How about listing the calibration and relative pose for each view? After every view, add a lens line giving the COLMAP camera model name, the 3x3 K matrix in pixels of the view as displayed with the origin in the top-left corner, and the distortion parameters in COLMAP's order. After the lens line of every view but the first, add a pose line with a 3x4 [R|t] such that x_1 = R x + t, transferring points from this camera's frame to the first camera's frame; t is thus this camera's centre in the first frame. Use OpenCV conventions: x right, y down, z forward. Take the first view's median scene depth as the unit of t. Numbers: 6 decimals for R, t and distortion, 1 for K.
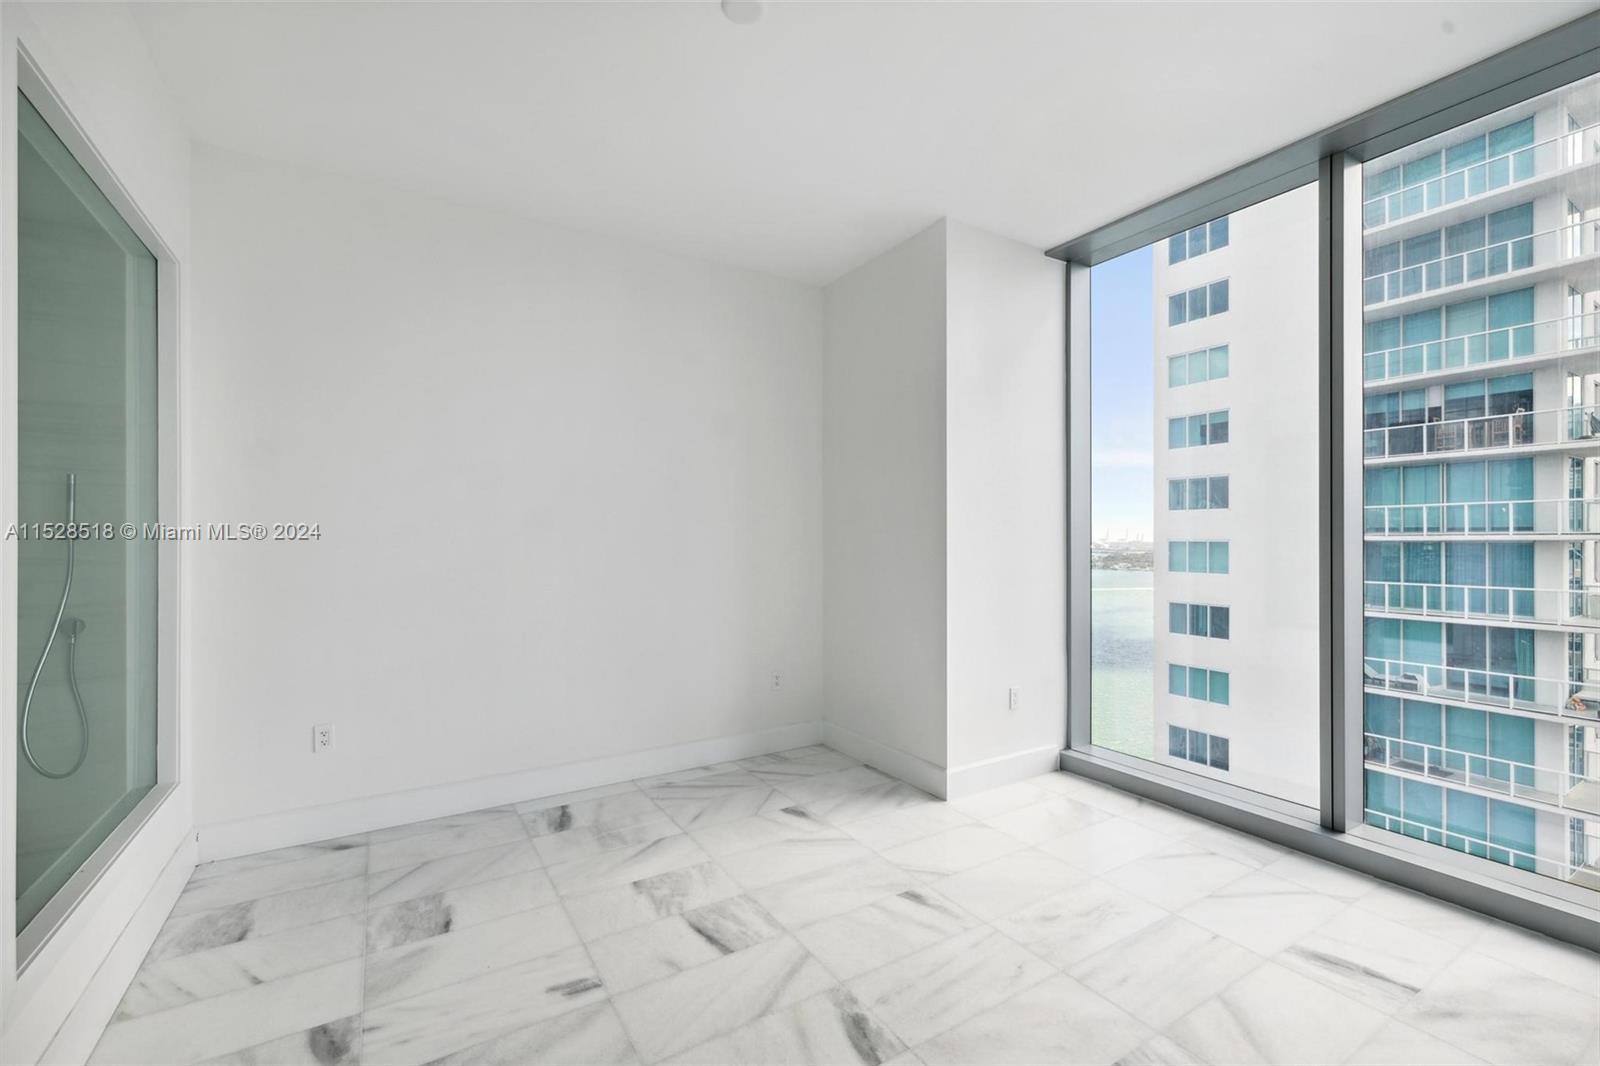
lens RADIAL K [[679.2, 0, 798.6], [0, 679.2, 528.7], [0, 0, 1]] dist [0.006155, -0.000823]
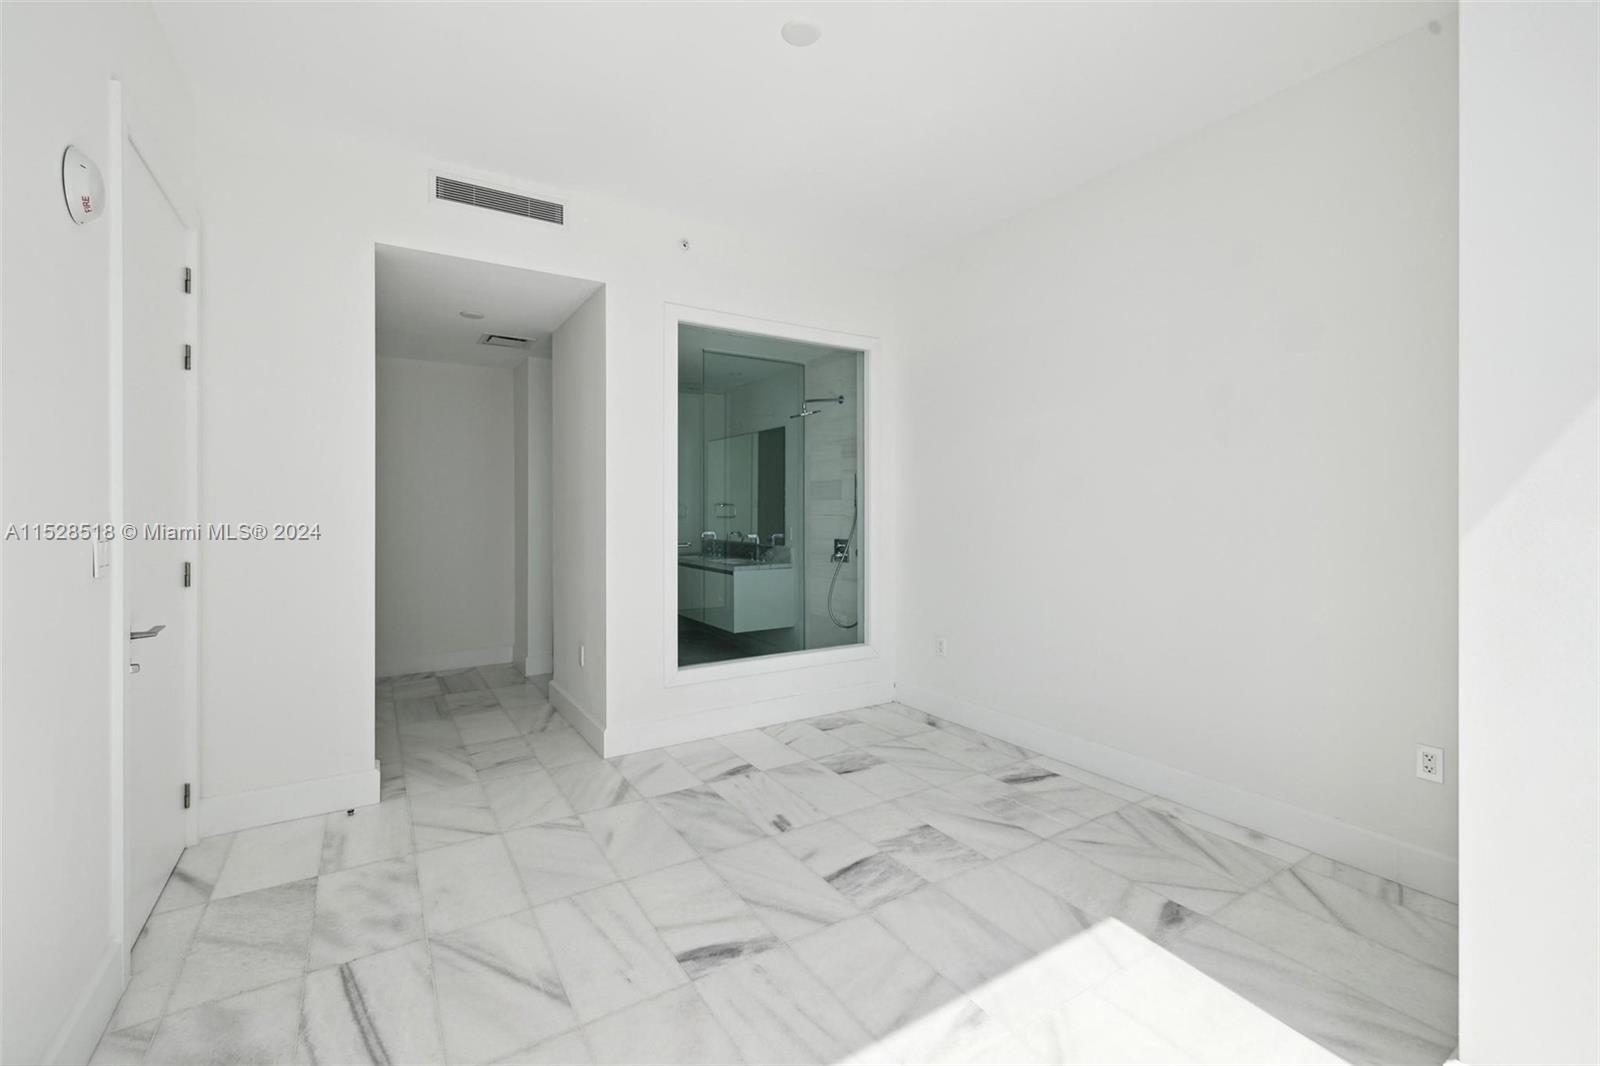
lens RADIAL K [[679.2, 0, 791.9], [0, 679.2, 521.0], [0, 0, 1]] dist [0.006155, -0.000823]
pose [[0.006204, 0.019551, -0.999790, 0.834753], [0.017028, 0.999662, 0.019654, 0.011445], [0.999836, -0.017146, 0.005869, 0.792298]]
